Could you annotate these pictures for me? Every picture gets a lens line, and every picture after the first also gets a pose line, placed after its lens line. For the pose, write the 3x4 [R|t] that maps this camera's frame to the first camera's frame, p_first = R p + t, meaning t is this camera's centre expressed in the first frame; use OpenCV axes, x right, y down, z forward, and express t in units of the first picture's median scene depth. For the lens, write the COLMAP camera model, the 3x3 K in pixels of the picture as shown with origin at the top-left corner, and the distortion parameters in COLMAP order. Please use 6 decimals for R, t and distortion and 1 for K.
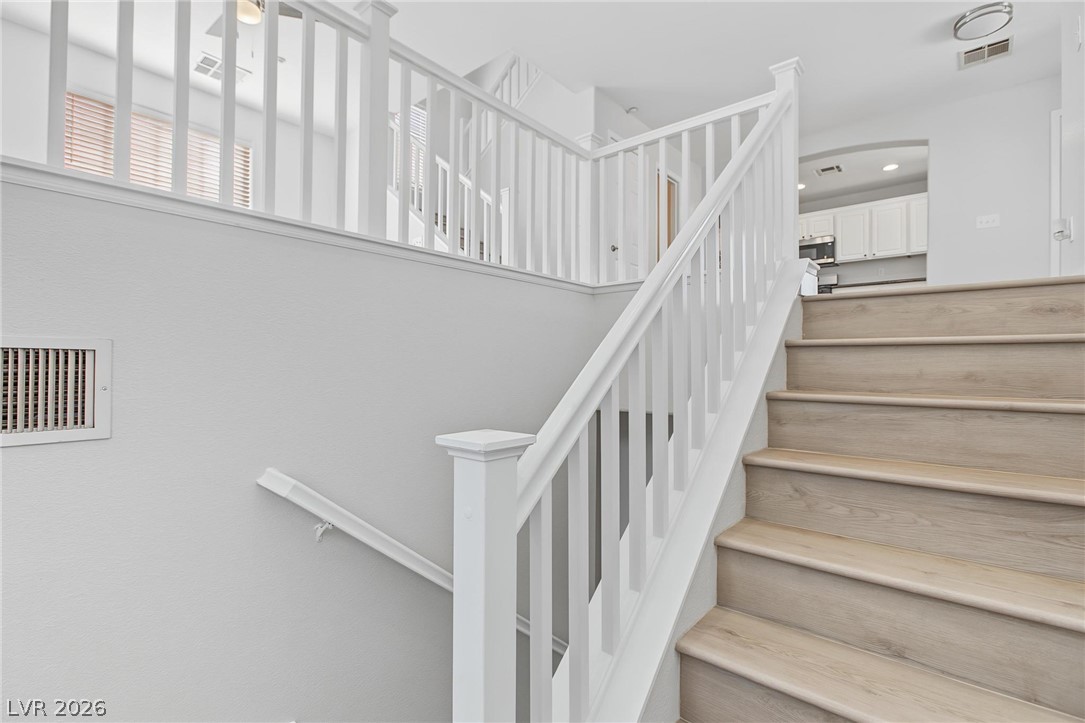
lens RADIAL K [[489.6, 0, 546.9], [0, 489.6, 361.6], [0, 0, 1]] dist [-0.005899, 0.000282]
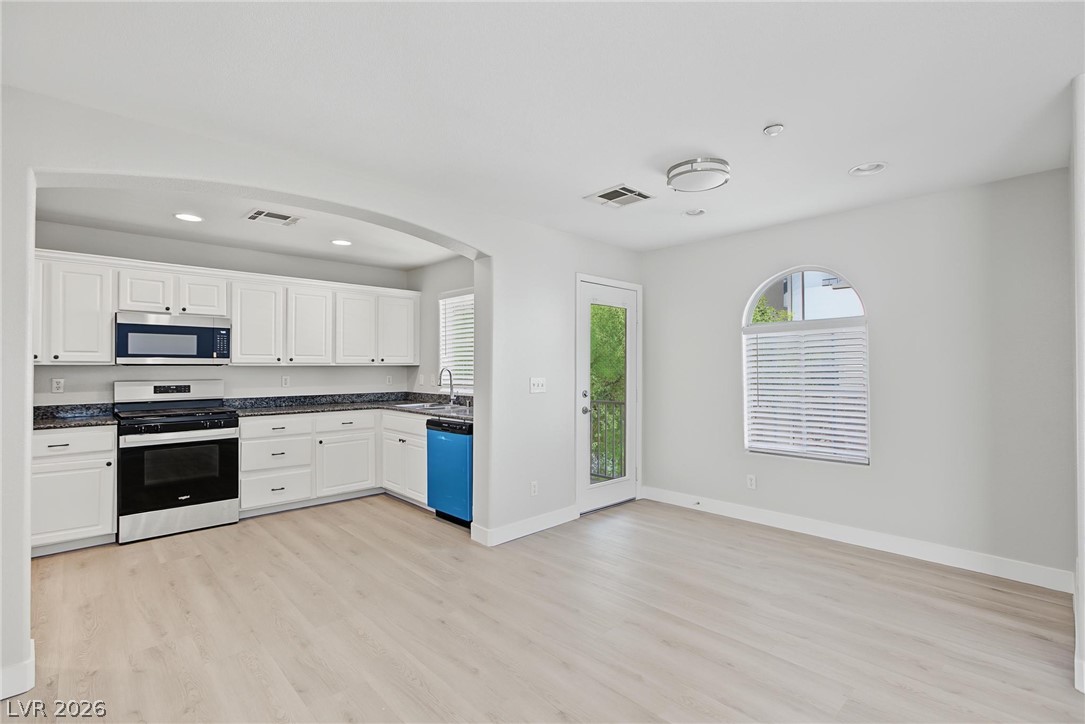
lens RADIAL K [[494.3, 0, 540.5], [0, 494.3, 361.9], [0, 0, 1]] dist [-0.007182, 0.002606]
pose [[0.117003, 0.005007, 0.993119, 0.066763], [-0.007128, 0.999966, -0.004201, -0.234008], [-0.993106, -0.006587, 0.117034, 0.648381]]
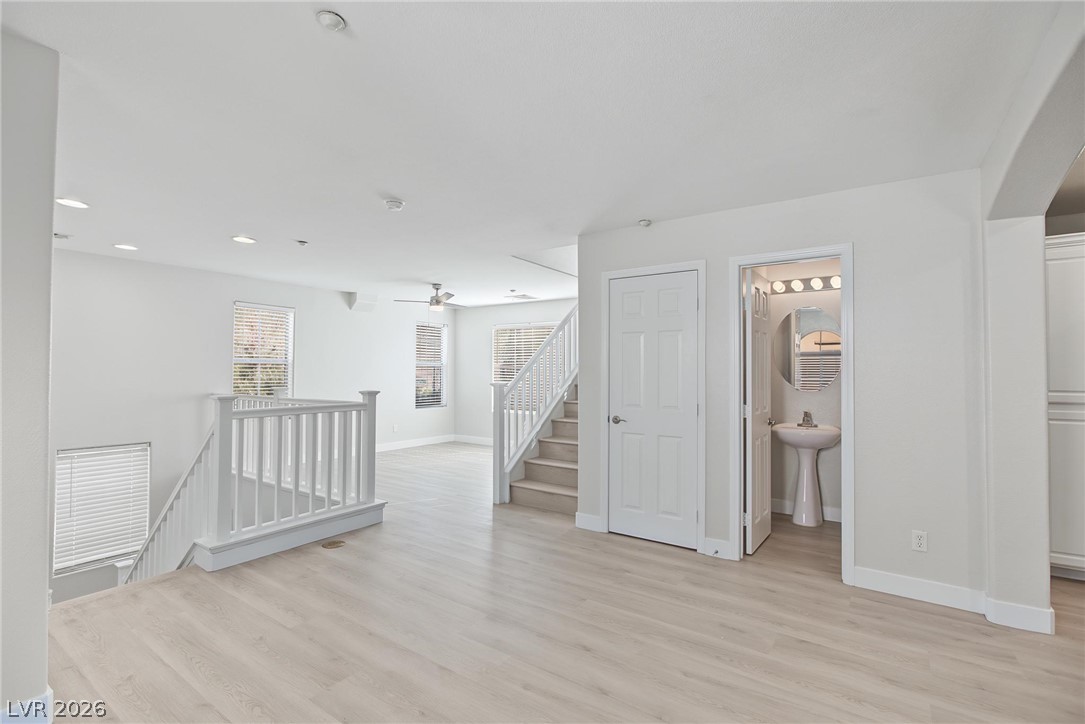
lens RADIAL K [[489.6, 0, 540.7], [0, 489.6, 363.8], [0, 0, 1]] dist [-0.005899, 0.000282]
pose [[0.100831, -0.017816, -0.994744, 0.671413], [0.006767, 0.999829, -0.017221, -0.230648], [0.994881, -0.004995, 0.100935, 0.603157]]
